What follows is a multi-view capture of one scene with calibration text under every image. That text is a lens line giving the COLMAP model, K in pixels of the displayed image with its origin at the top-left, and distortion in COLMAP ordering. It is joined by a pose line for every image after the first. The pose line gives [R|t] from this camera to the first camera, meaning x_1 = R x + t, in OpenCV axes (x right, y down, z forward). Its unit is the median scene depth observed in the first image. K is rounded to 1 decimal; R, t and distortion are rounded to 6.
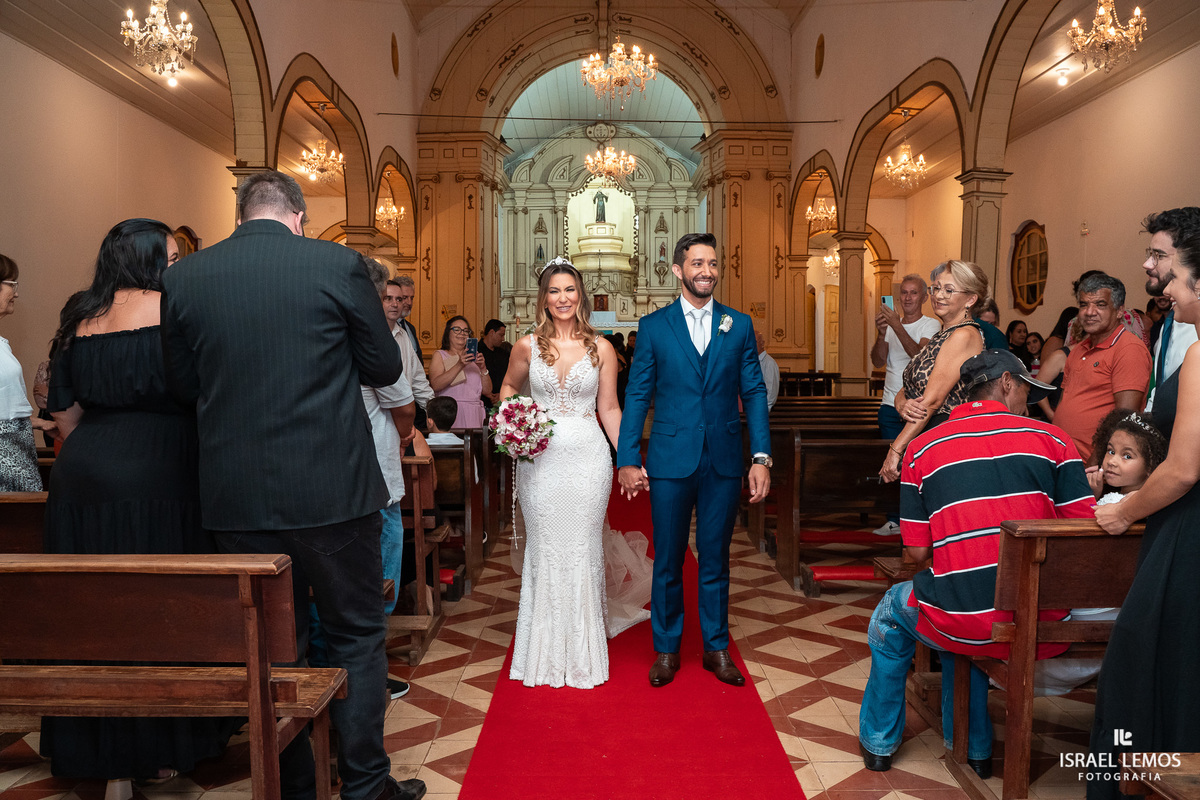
lens RADIAL K [[972.0, 0, 600.0], [0, 972.0, 400.0], [0, 0, 1]] dist [-0.115735, 0.087611]
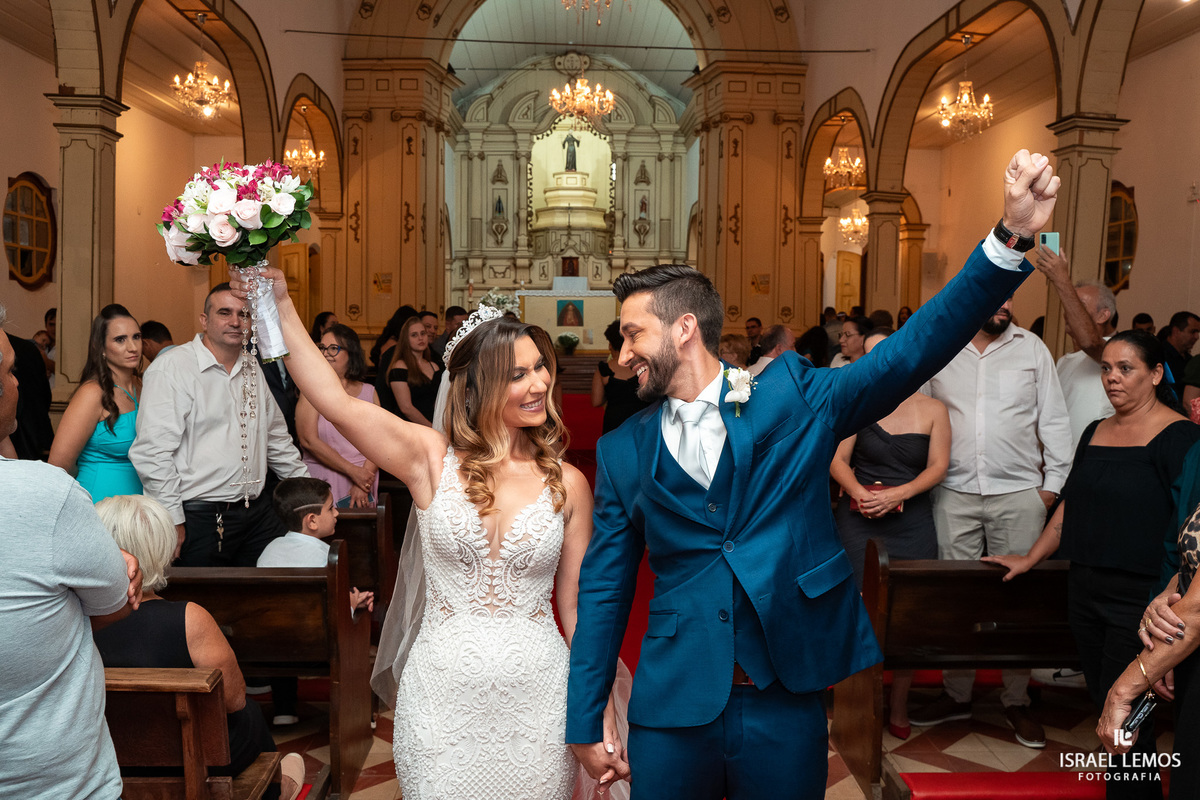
lens RADIAL K [[1063.6, 0, 600.0], [0, 1063.6, 400.0], [0, 0, 1]] dist [-0.094817, 0.098563]
pose [[0.999542, 0.009183, 0.028836, 0.002038], [-0.010178, 0.999351, 0.034544, -0.023834], [-0.028500, -0.034821, 0.998987, 0.101773]]
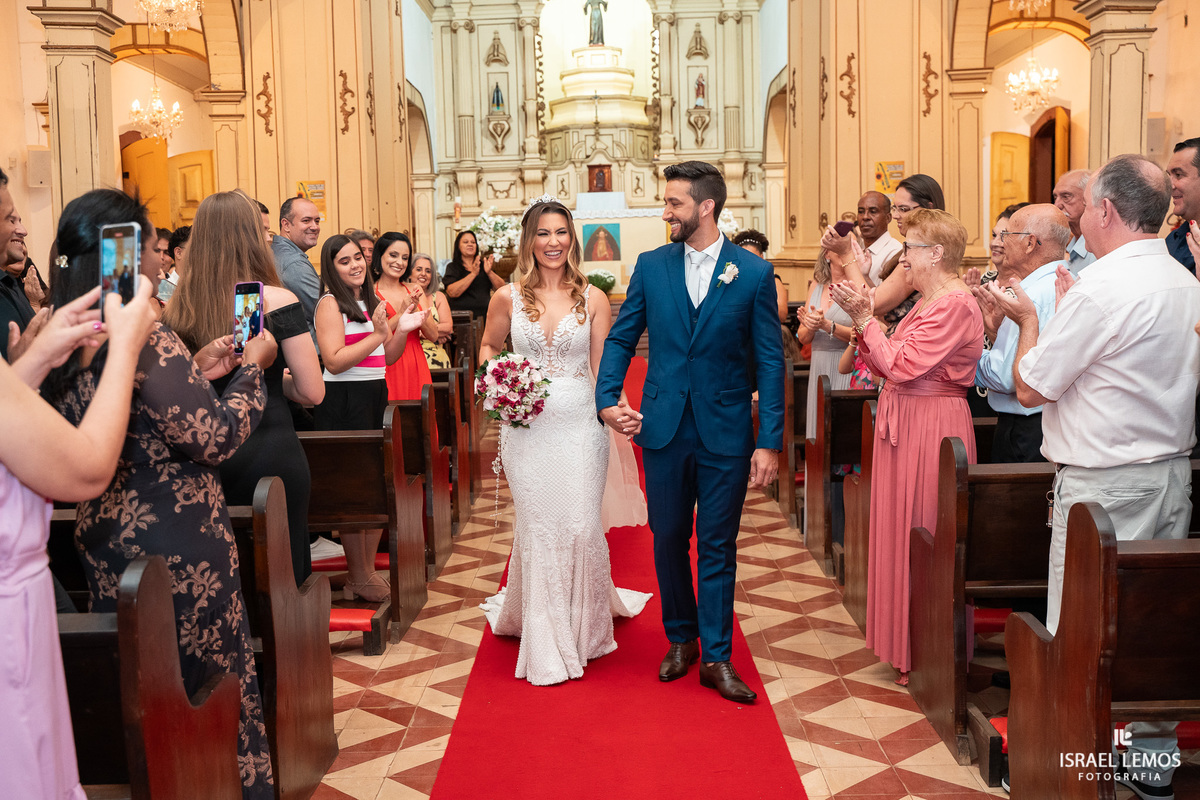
lens RADIAL K [[1302.1, 0, 600.0], [0, 1302.1, 400.0], [0, 0, 1]] dist [-0.029972, 0.111398]
pose [[0.999684, -0.023900, -0.007773, 0.006161], [0.024327, 0.997864, 0.060619, -0.017426], [0.006307, -0.060789, 0.998131, 0.276249]]
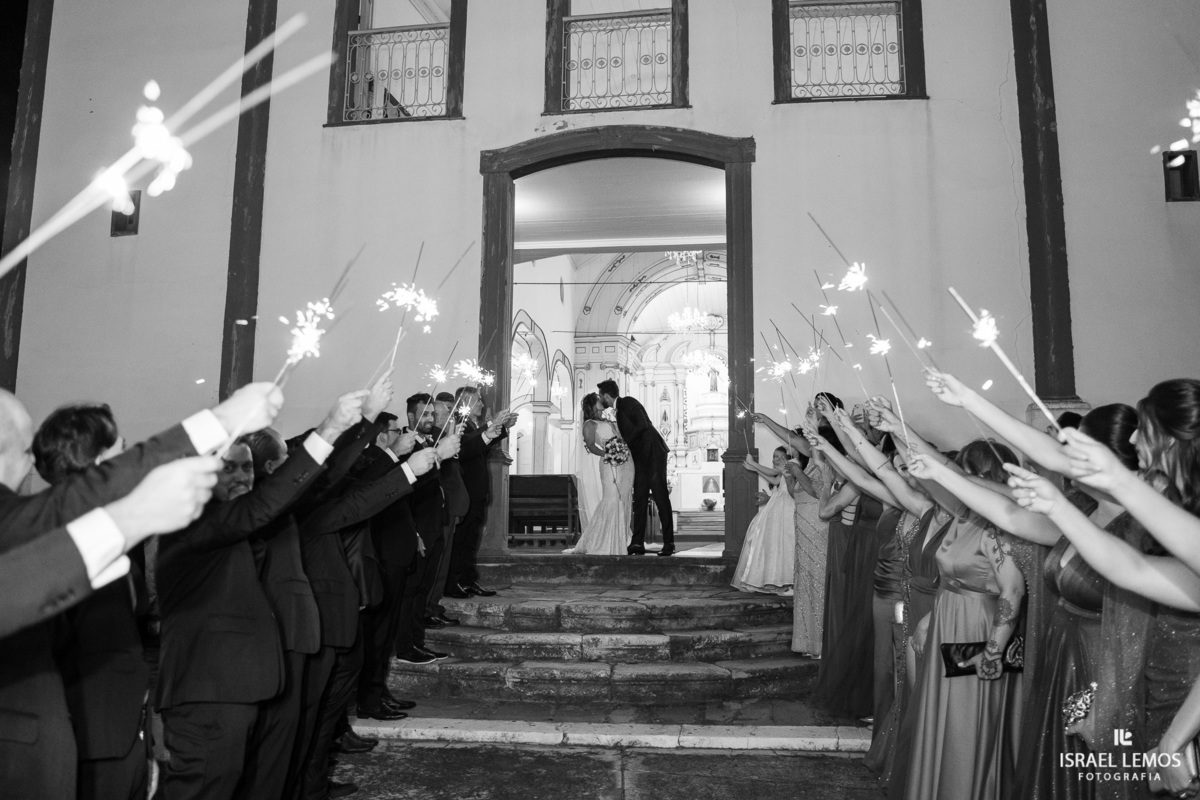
lens RADIAL K [[1028.7, 0, 600.0], [0, 1028.7, 400.0], [0, 0, 1]] dist [-0.000301, 0.000466]
pose [[0.989859, -0.013288, -0.141434, 0.069334], [-0.010246, 0.986344, -0.164376, 0.076256], [0.141687, 0.164158, 0.976205, -0.512771]]
